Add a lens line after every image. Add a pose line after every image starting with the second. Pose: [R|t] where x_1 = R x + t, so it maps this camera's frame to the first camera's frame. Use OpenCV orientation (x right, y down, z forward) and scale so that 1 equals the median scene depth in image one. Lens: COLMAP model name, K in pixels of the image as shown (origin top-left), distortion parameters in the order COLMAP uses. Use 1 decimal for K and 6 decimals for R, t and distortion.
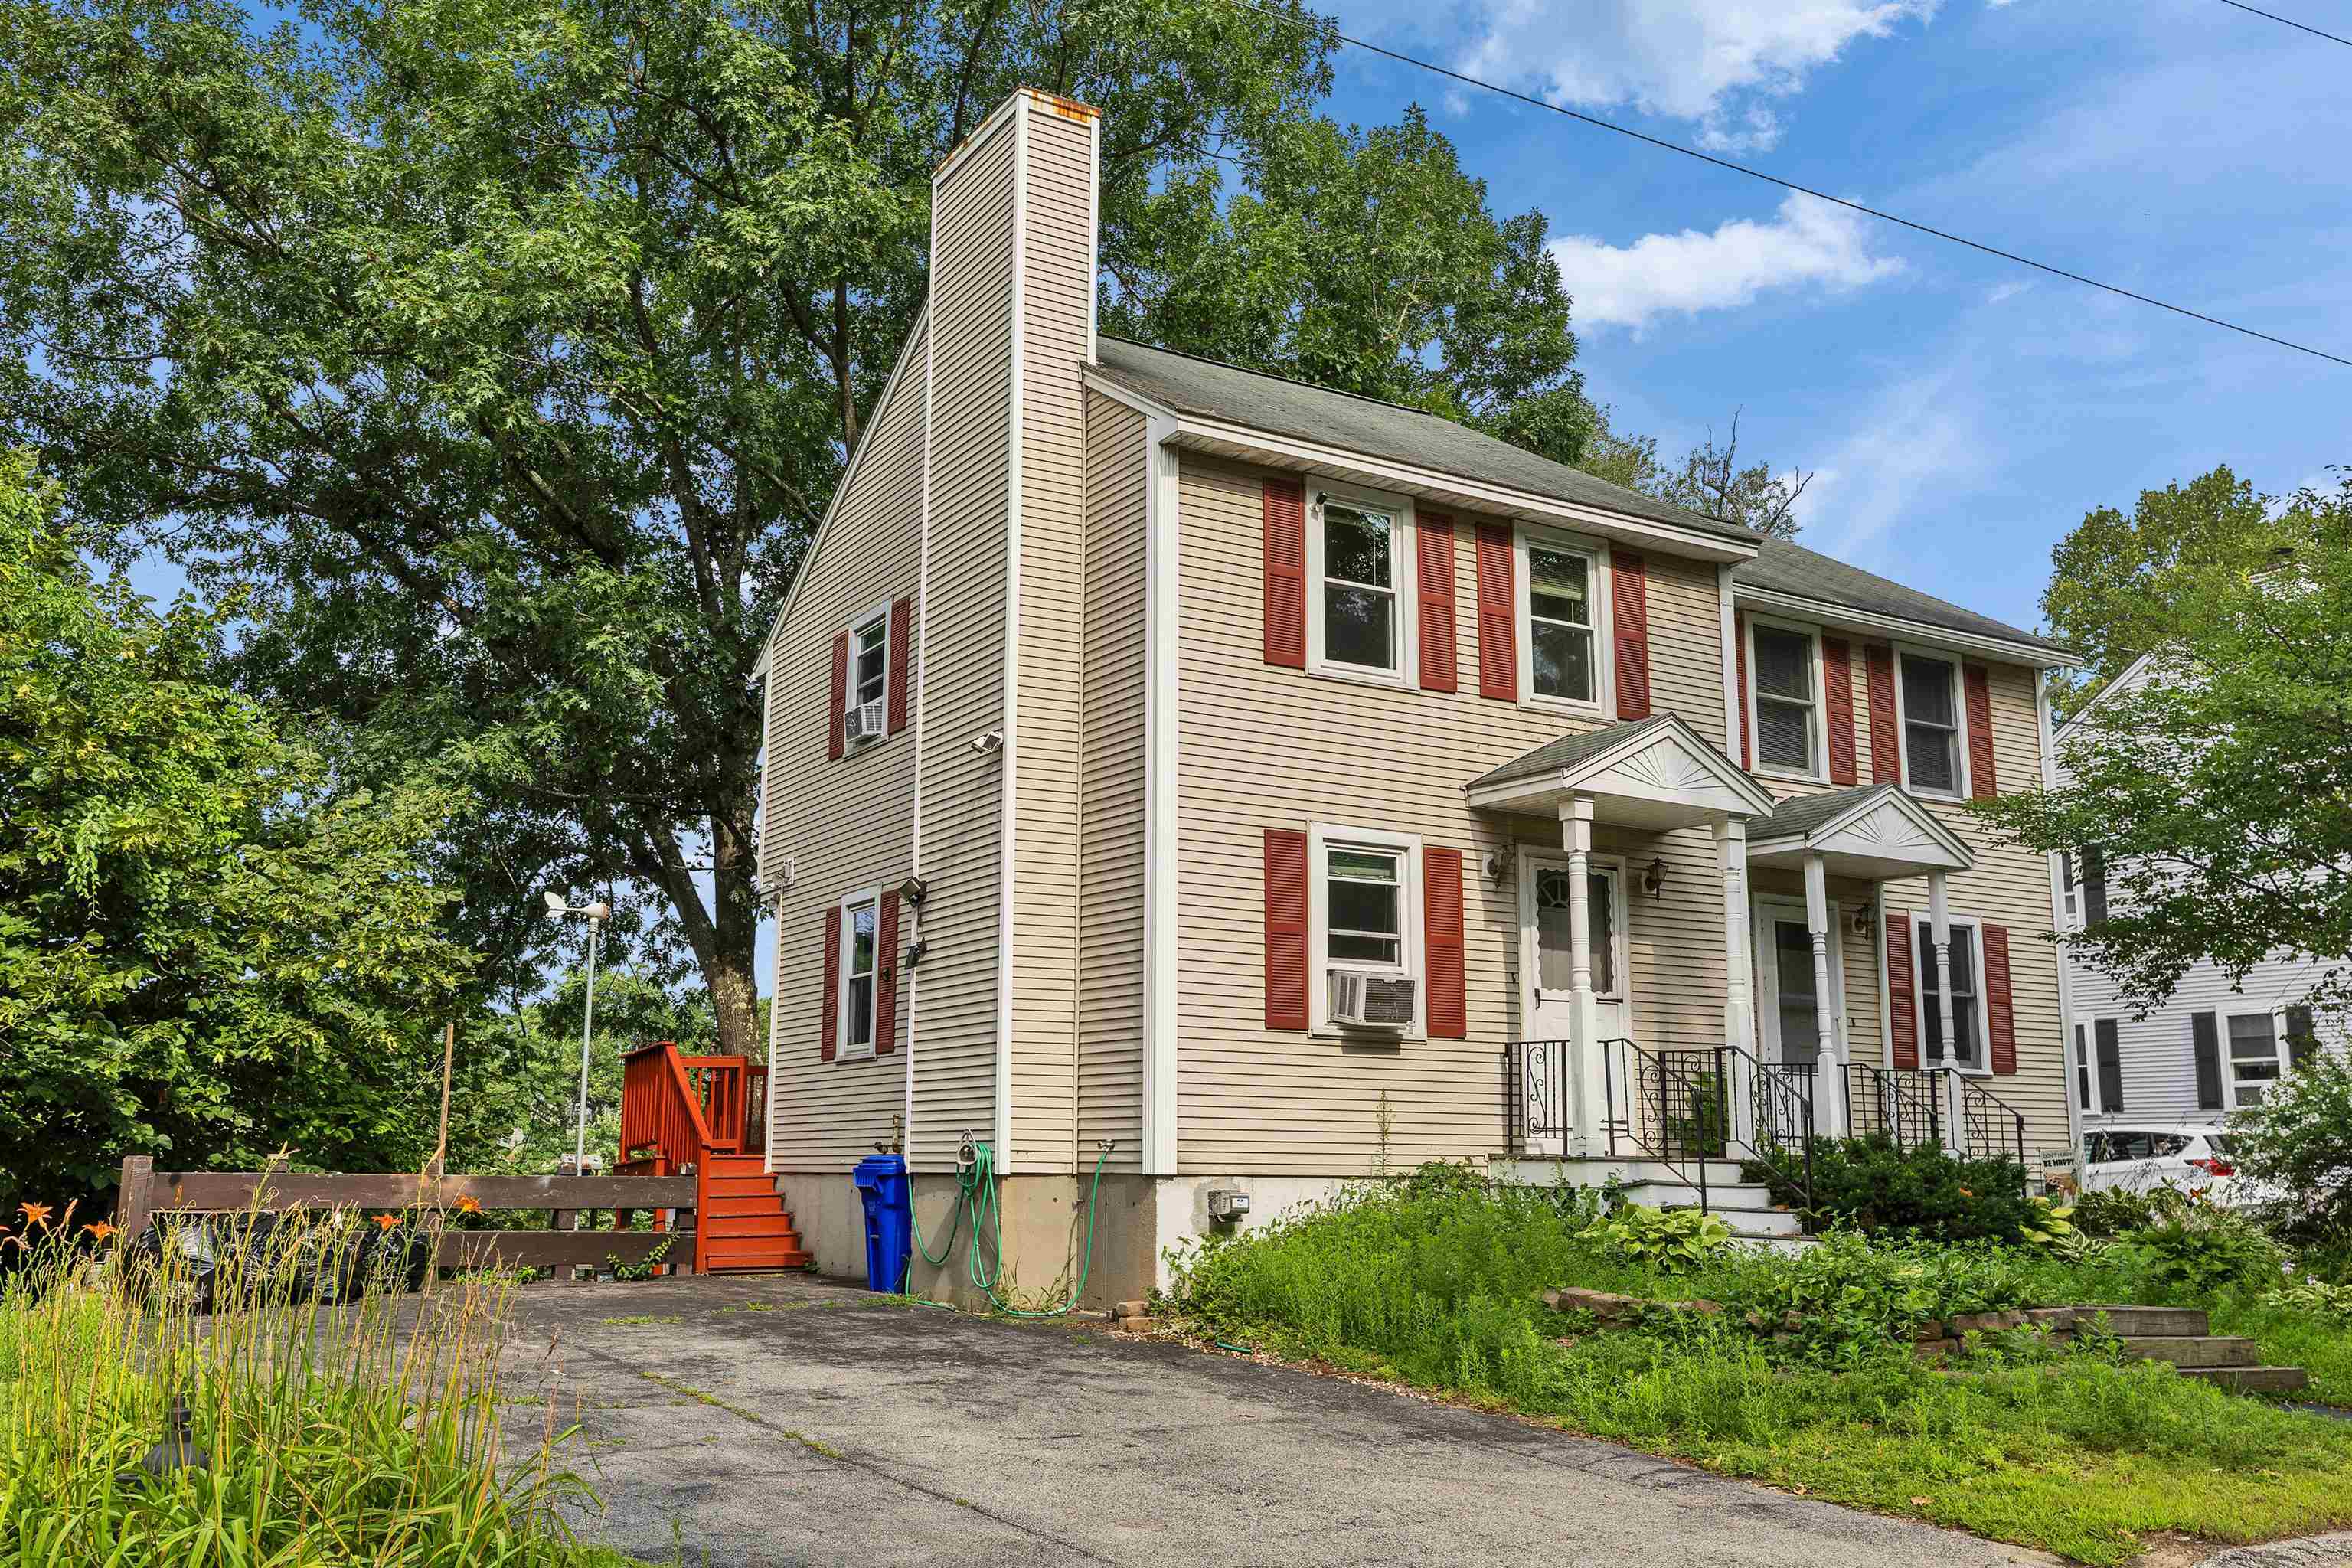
lens RADIAL K [[2096.7, 0, 1175.3], [0, 2096.7, 770.1], [0, 0, 1]] dist [-0.020926, -0.000015]
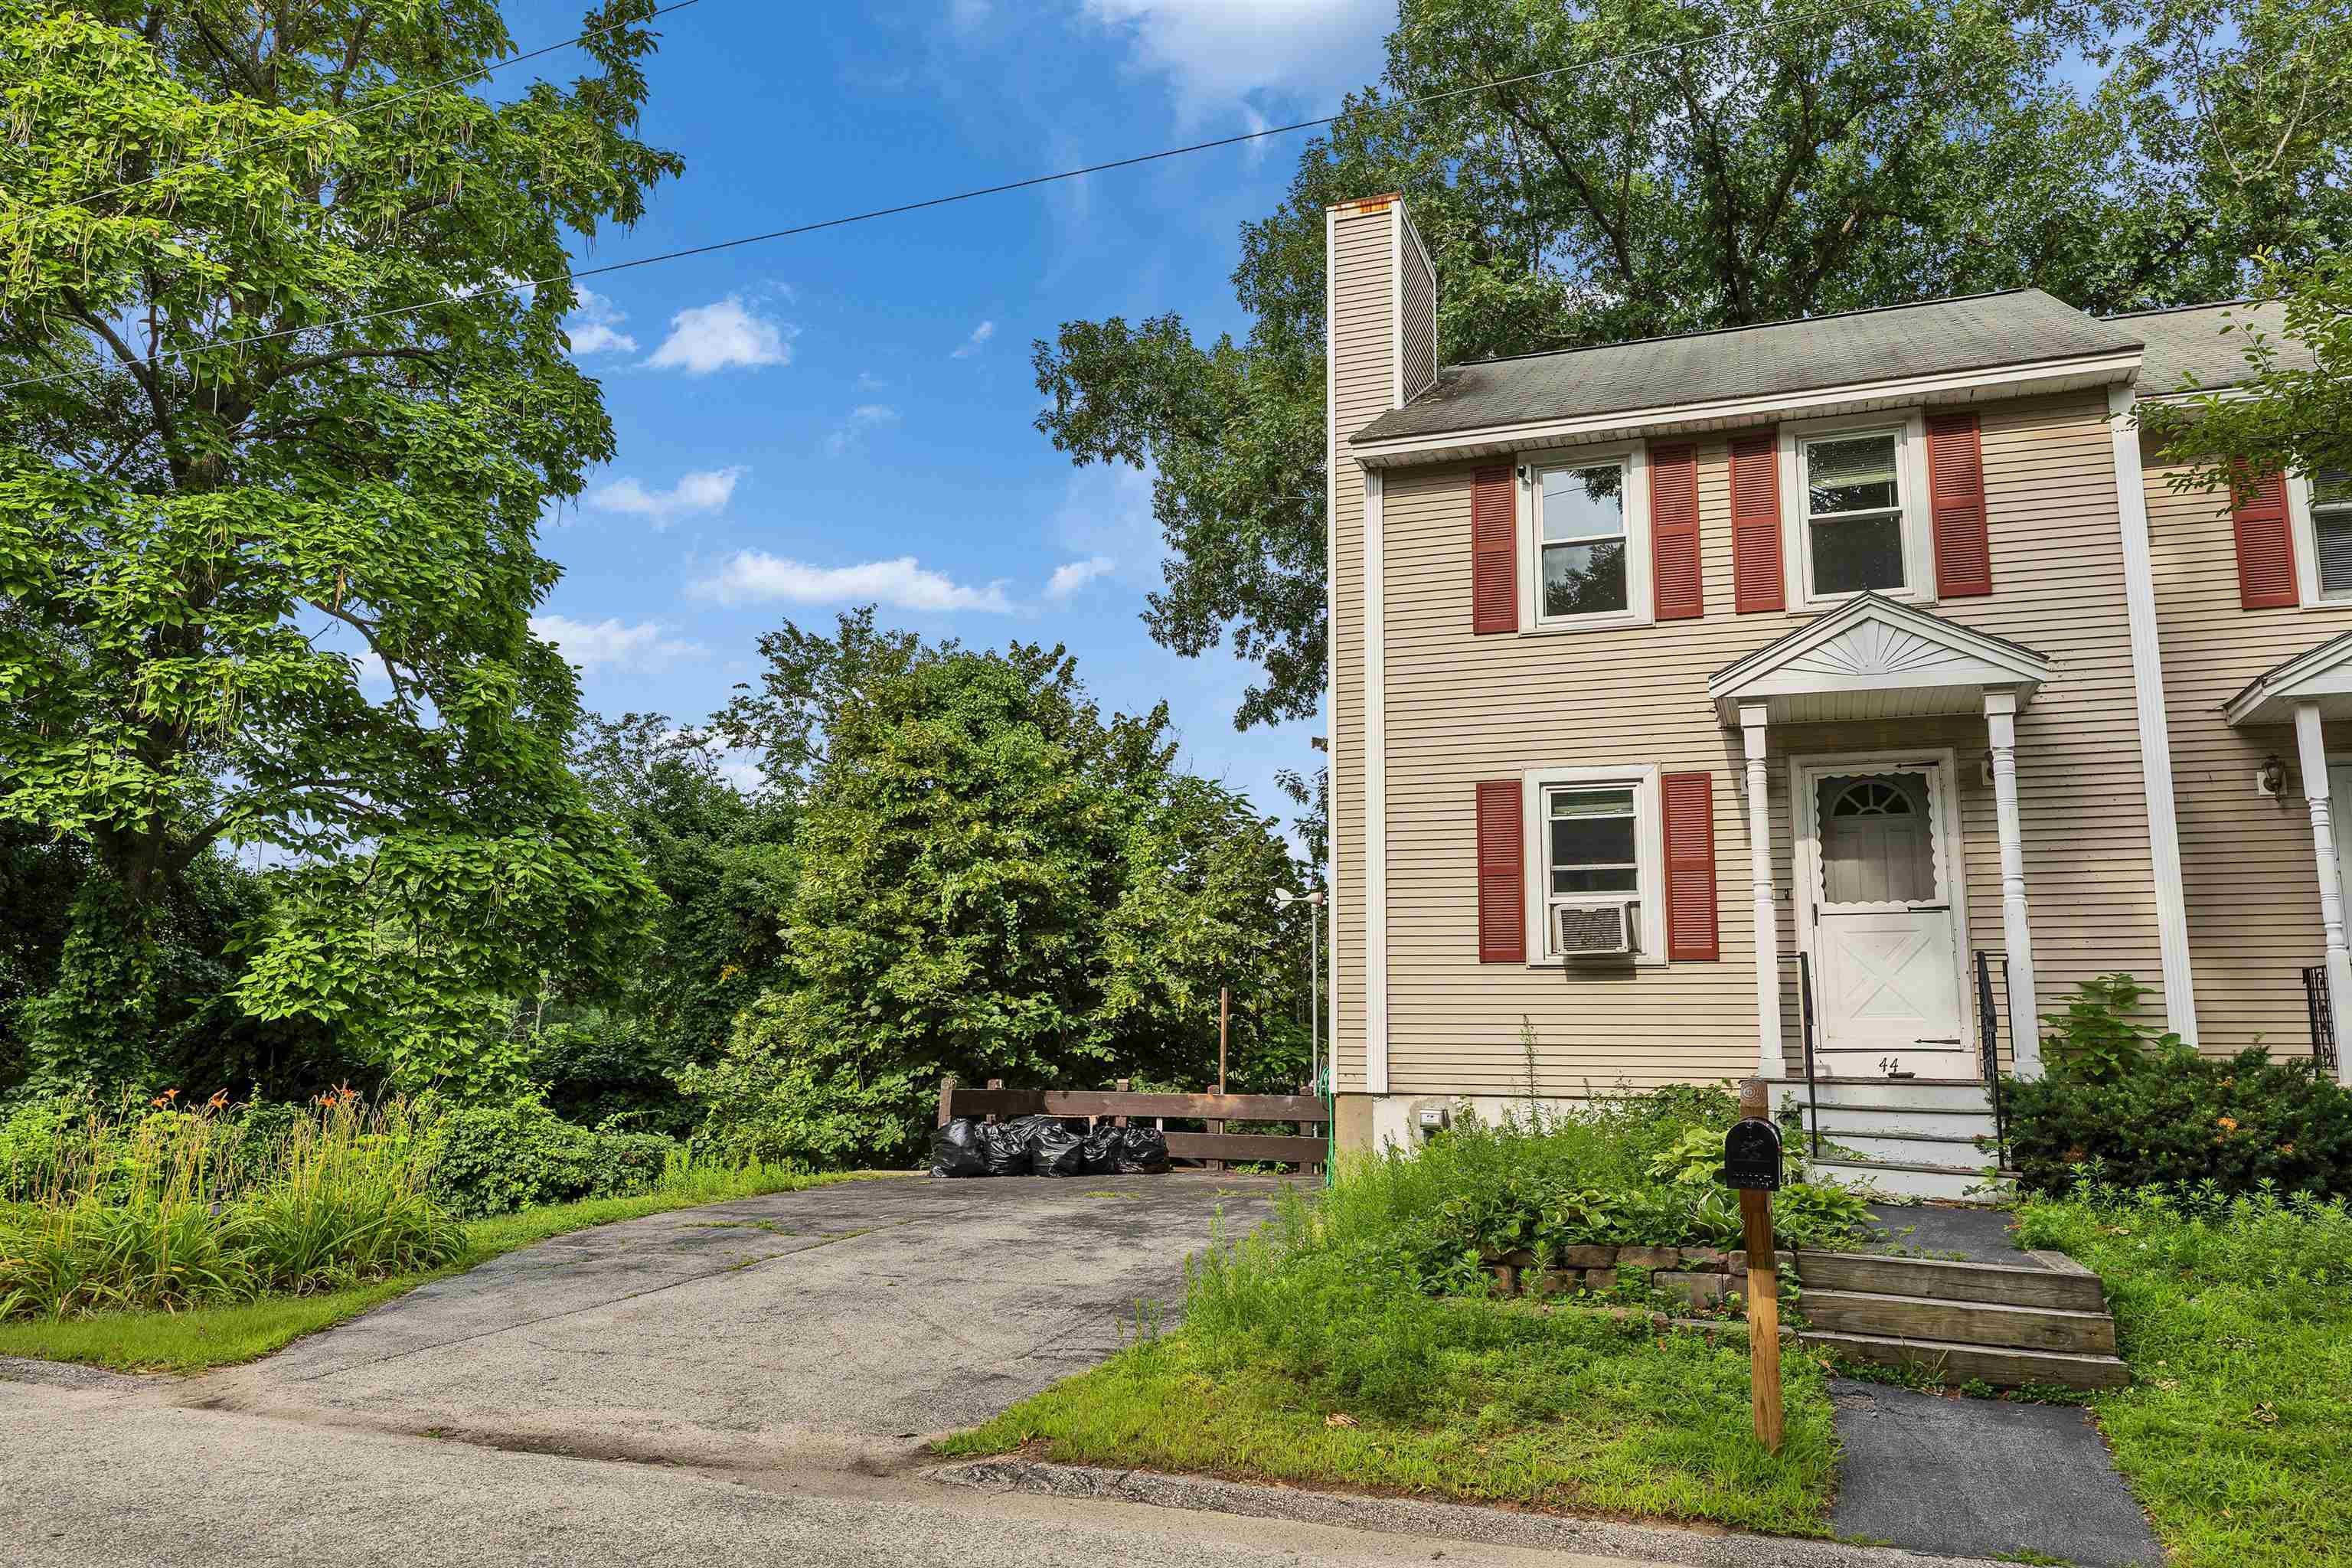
lens RADIAL K [[1708.7, 0, 1170.5], [0, 1708.7, 769.9], [0, 0, 1]] dist [-0.002576, 0.009297]
pose [[0.613338, -0.145791, -0.776248, 0.626186], [0.134815, 0.987718, -0.078986, 0.068653], [0.778230, -0.056205, 0.625460, 0.299309]]
